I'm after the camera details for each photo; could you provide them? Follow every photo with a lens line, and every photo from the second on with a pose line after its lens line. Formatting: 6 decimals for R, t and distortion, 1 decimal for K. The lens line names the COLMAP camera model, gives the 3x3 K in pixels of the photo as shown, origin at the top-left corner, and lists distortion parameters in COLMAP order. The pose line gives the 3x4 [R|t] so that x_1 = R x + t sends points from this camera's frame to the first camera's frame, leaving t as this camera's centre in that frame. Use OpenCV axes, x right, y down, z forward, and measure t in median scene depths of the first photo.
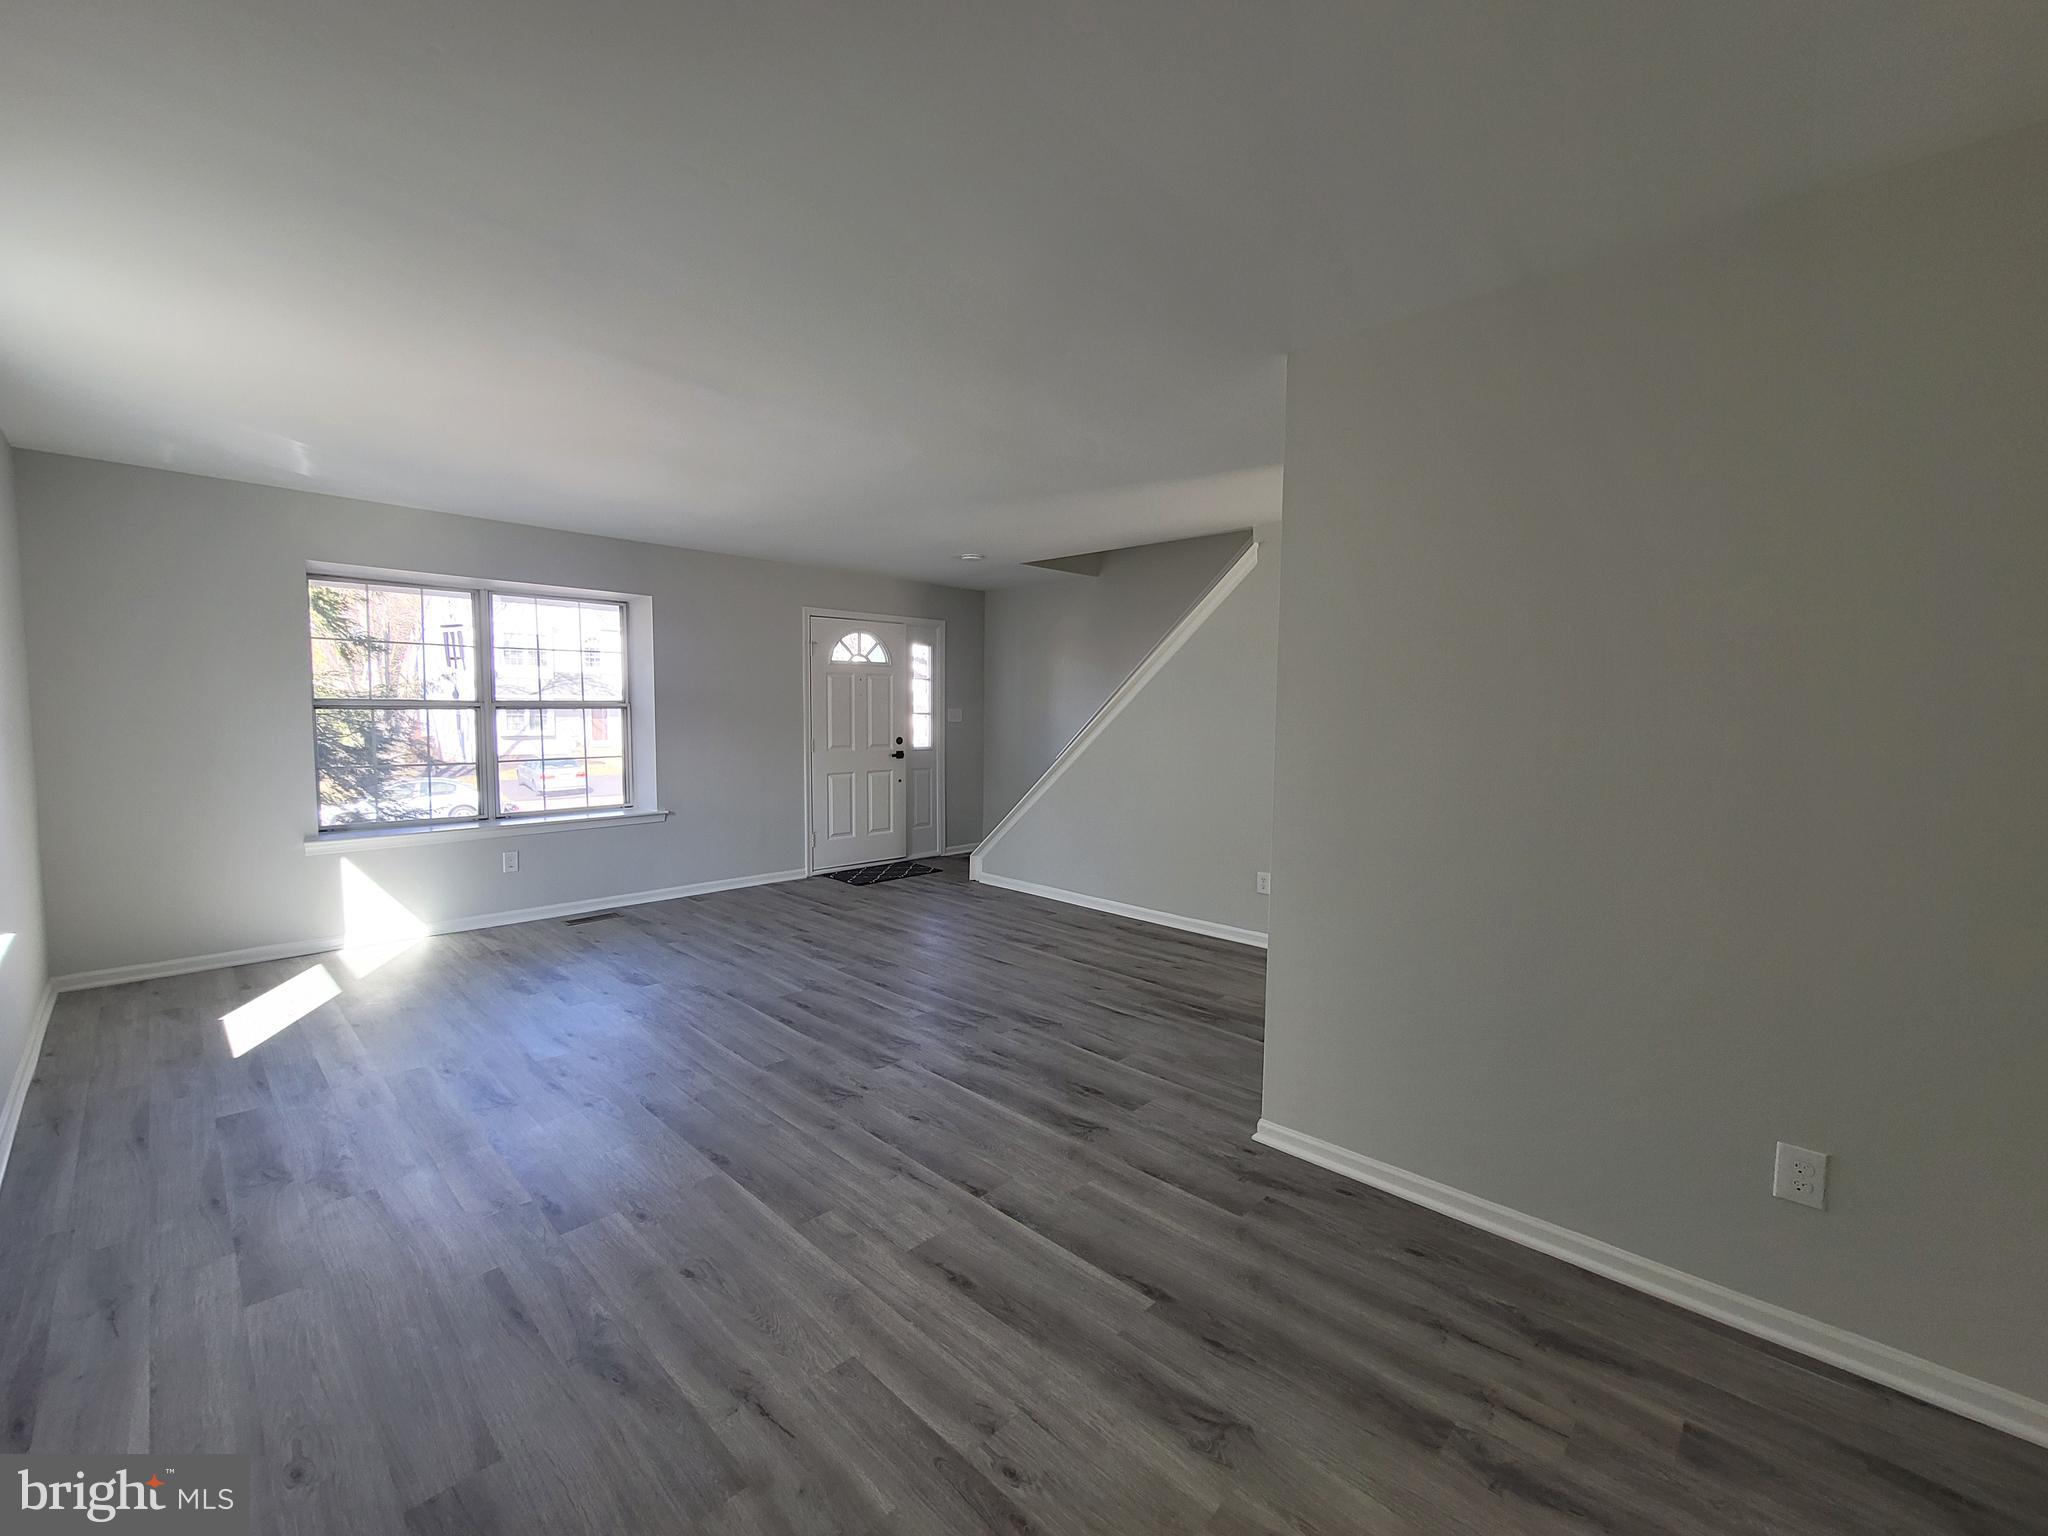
lens RADIAL K [[843.8, 0, 1025.8], [0, 843.8, 763.8], [0, 0, 1]] dist [0.000869, 0.000523]
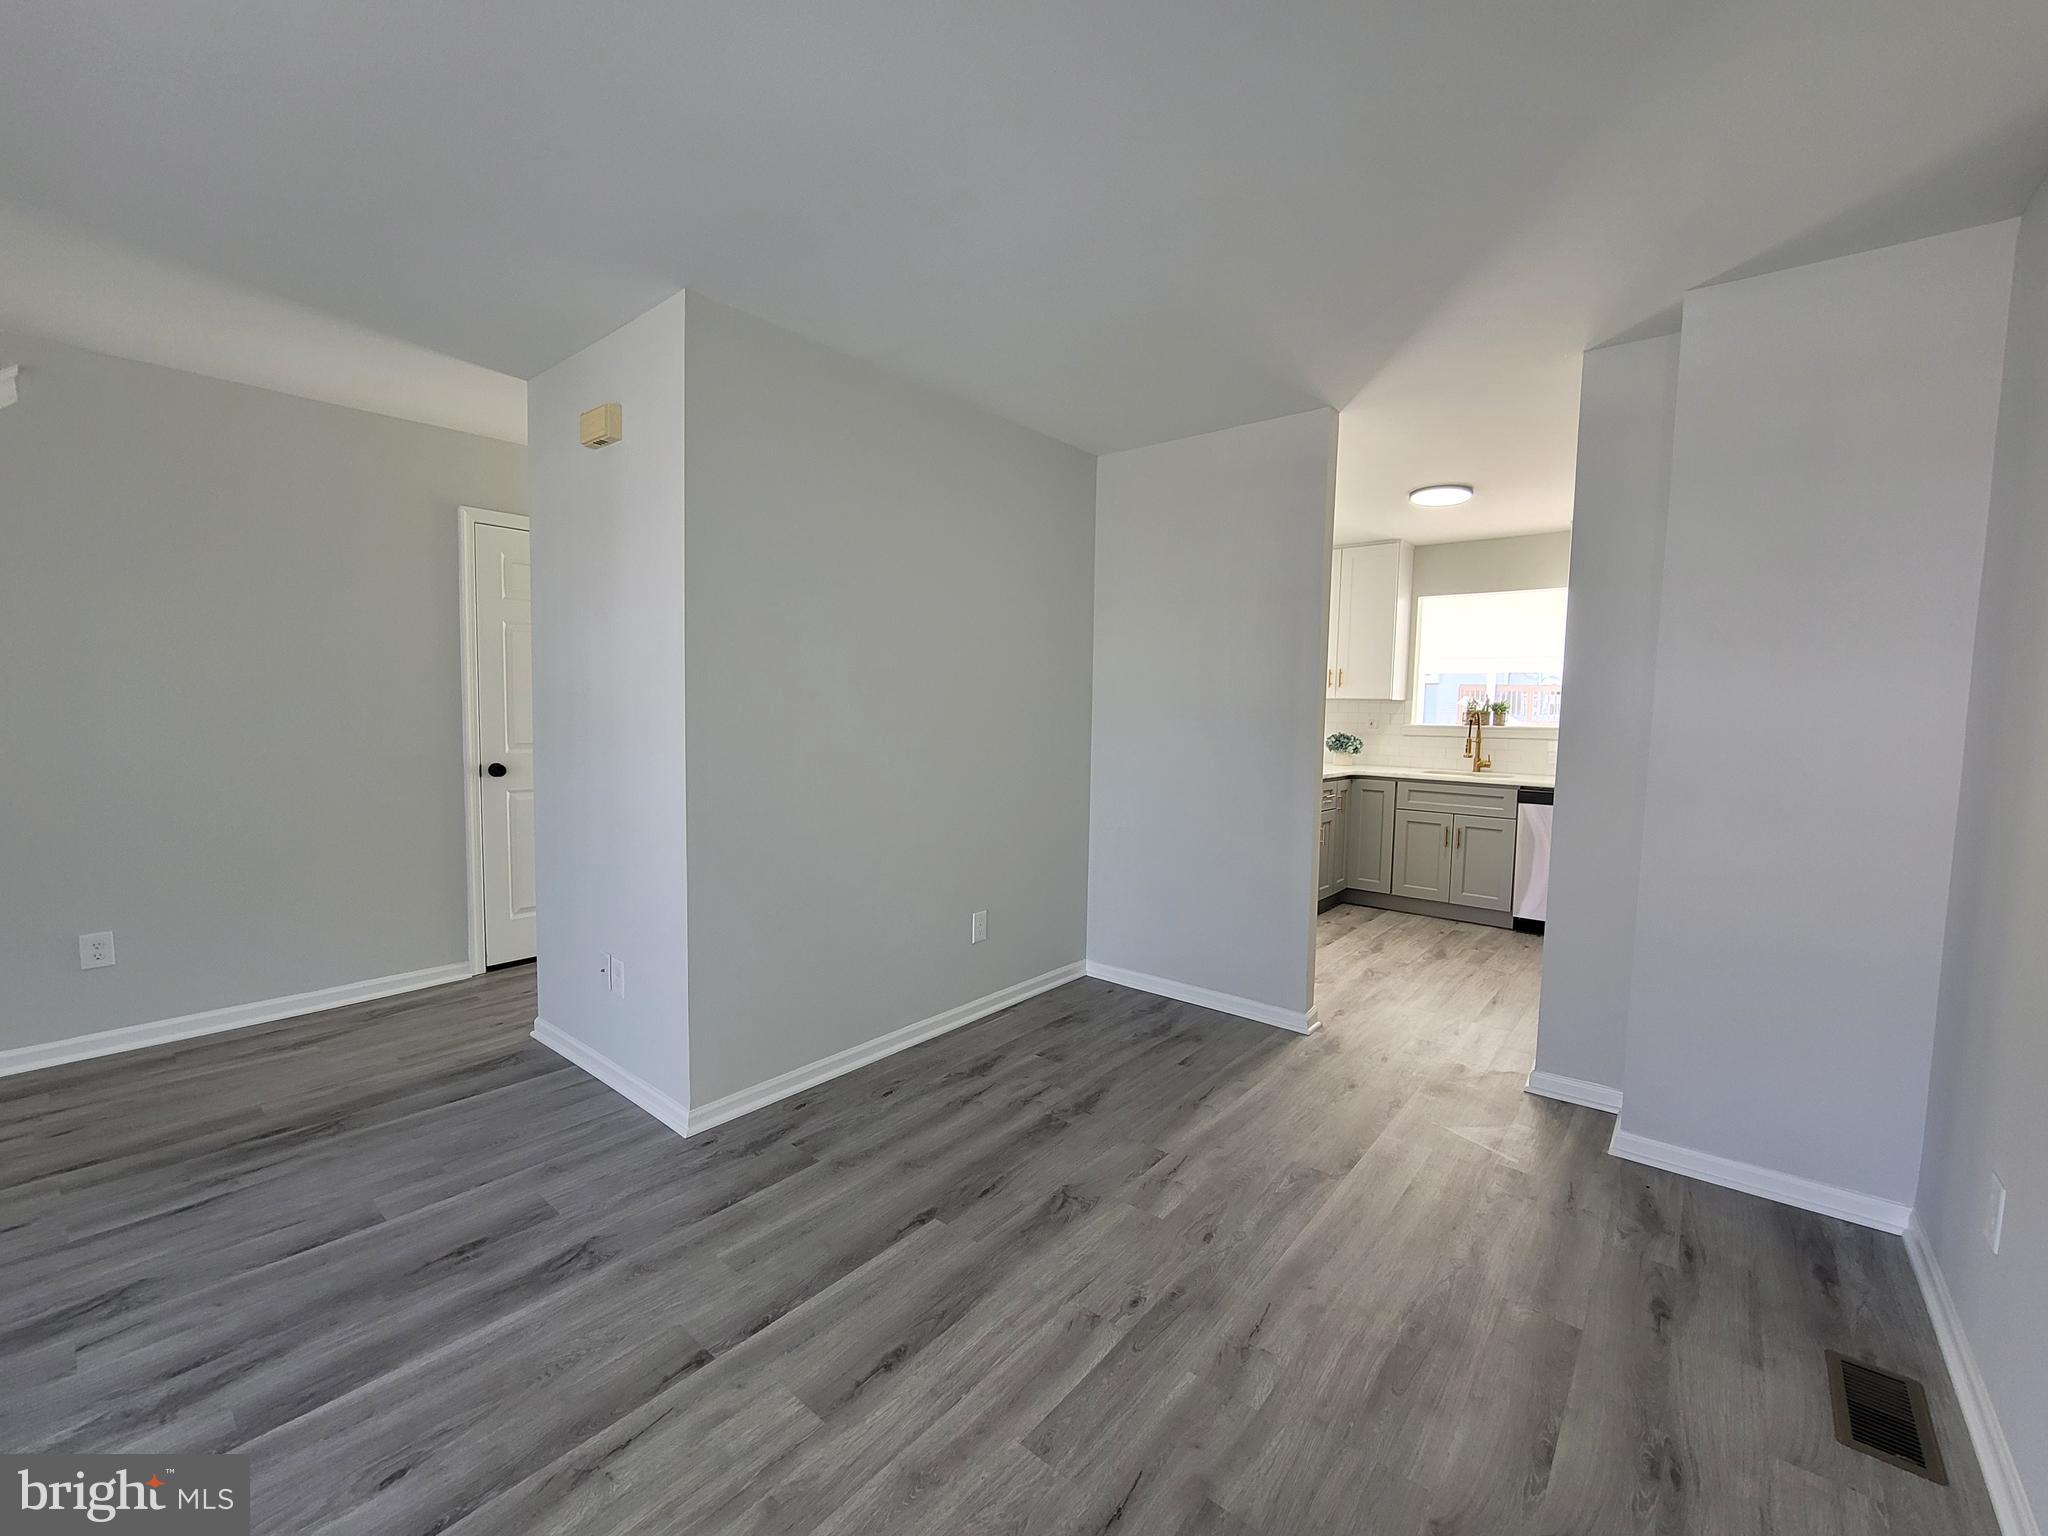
lens RADIAL K [[843.8, 0, 1025.8], [0, 843.8, 763.8], [0, 0, 1]] dist [0.000869, 0.000523]
pose [[-0.066408, -0.083469, 0.994295, -0.616045], [0.043091, 0.995325, 0.086433, -0.027929], [-0.996862, 0.048585, -0.062501, 0.634348]]
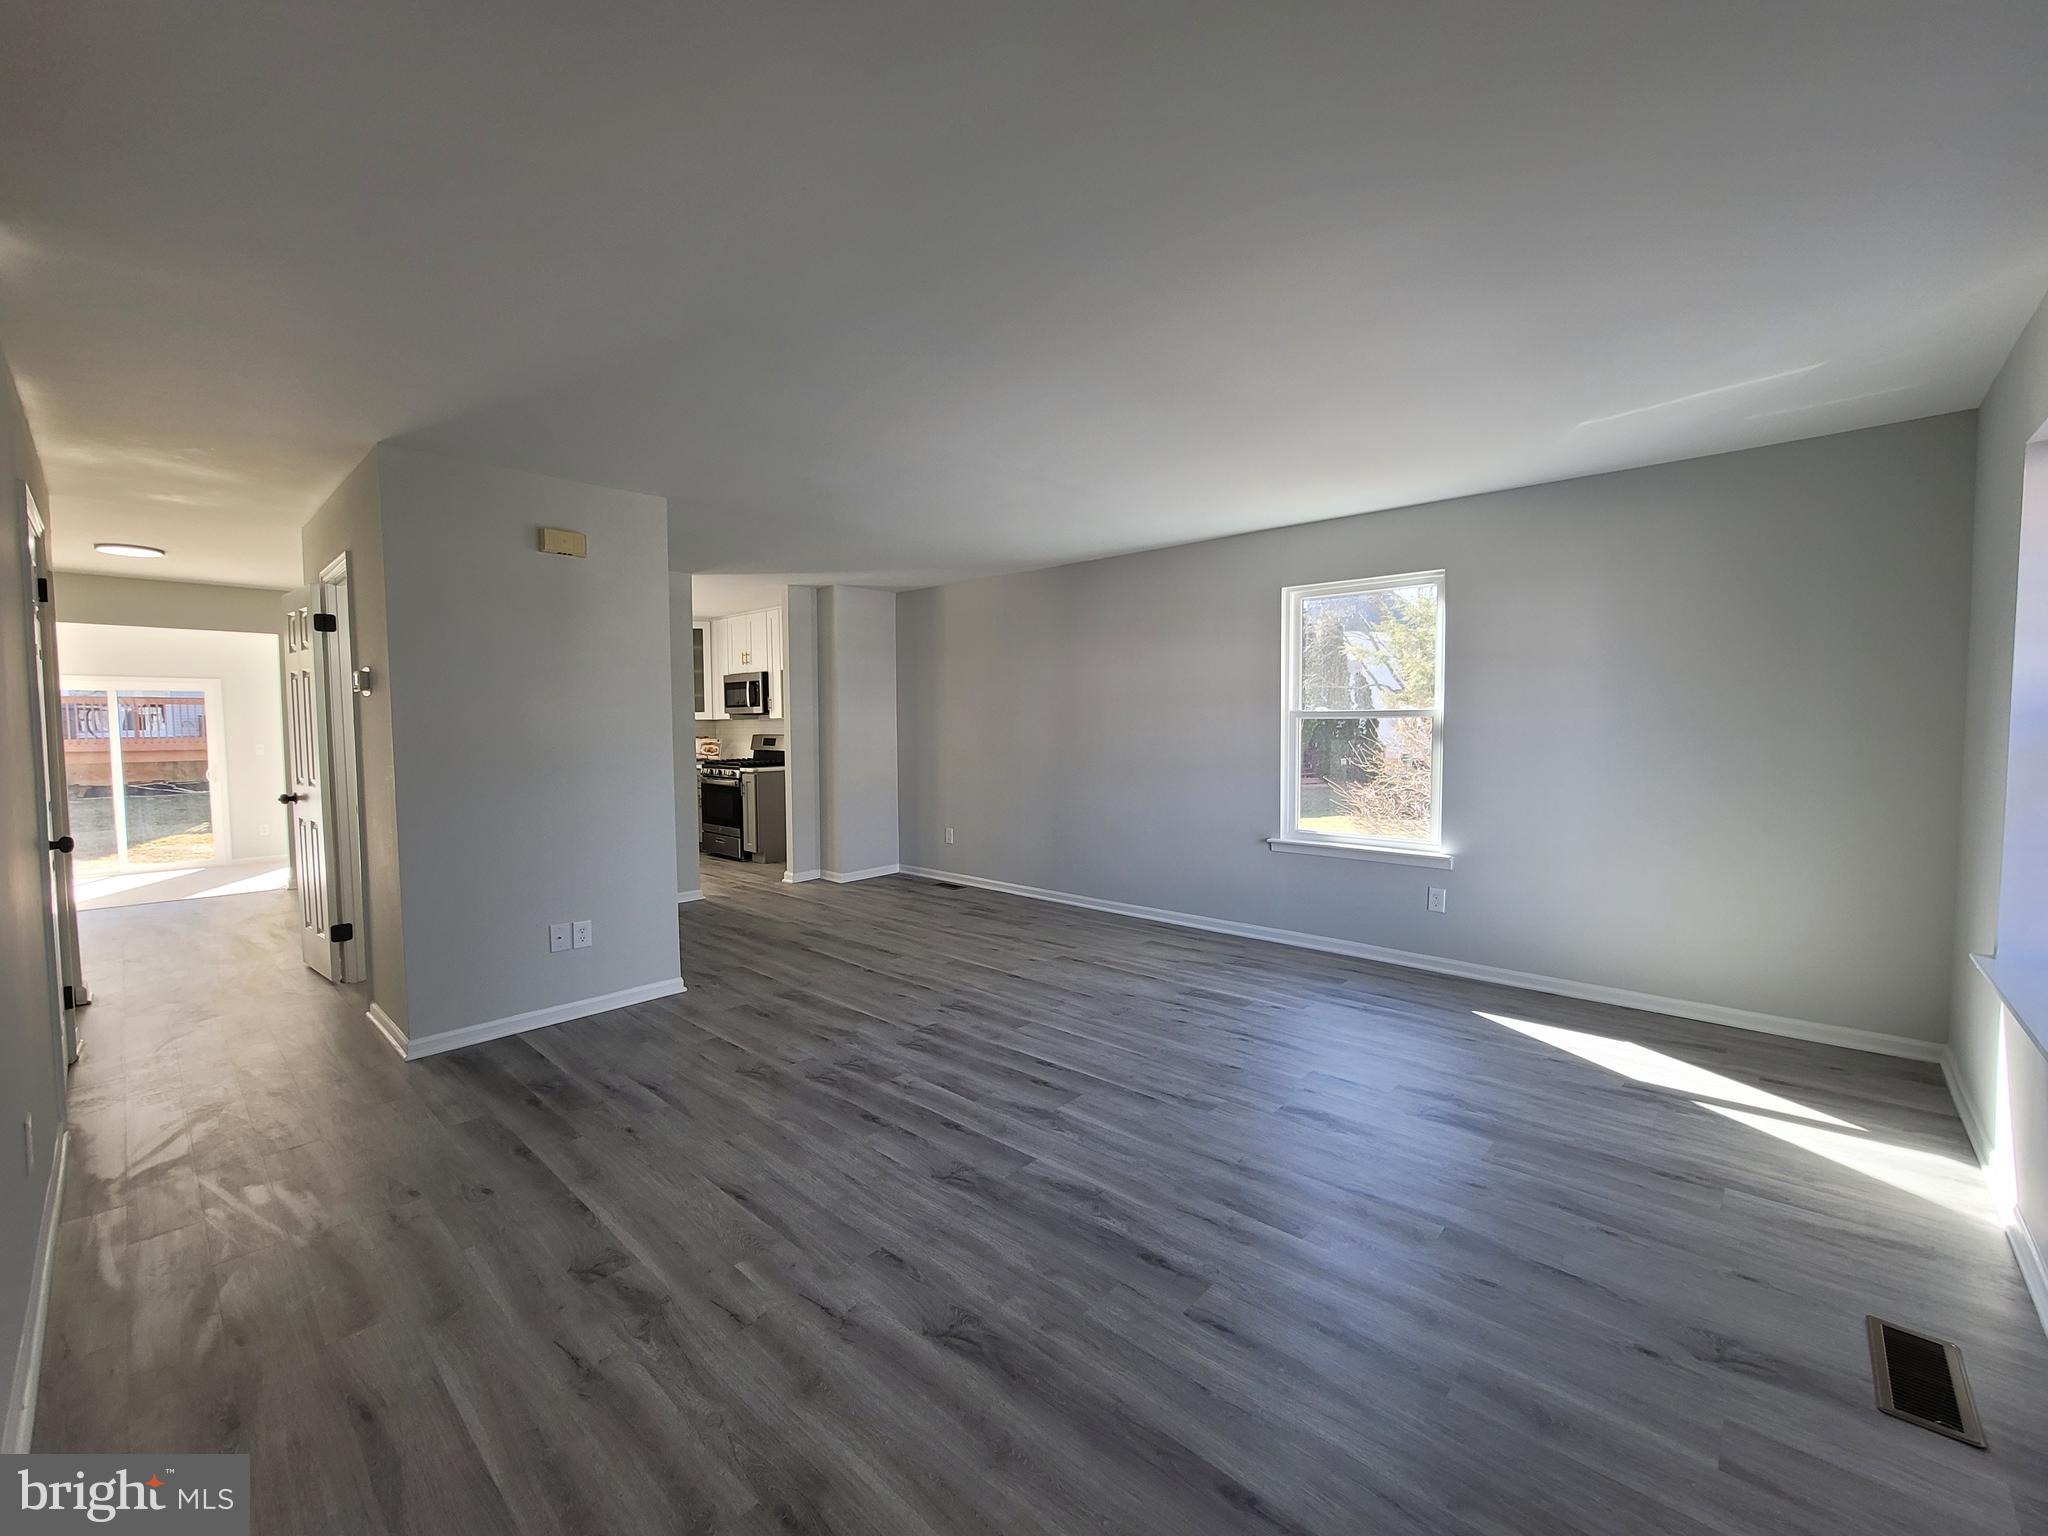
lens RADIAL K [[843.8, 0, 1025.8], [0, 843.8, 763.8], [0, 0, 1]] dist [0.000869, 0.000523]
pose [[-0.999877, -0.001343, -0.015614, -0.322035], [-0.003133, 0.993342, 0.115163, -0.150465], [0.015356, 0.115198, -0.993224, 2.405087]]
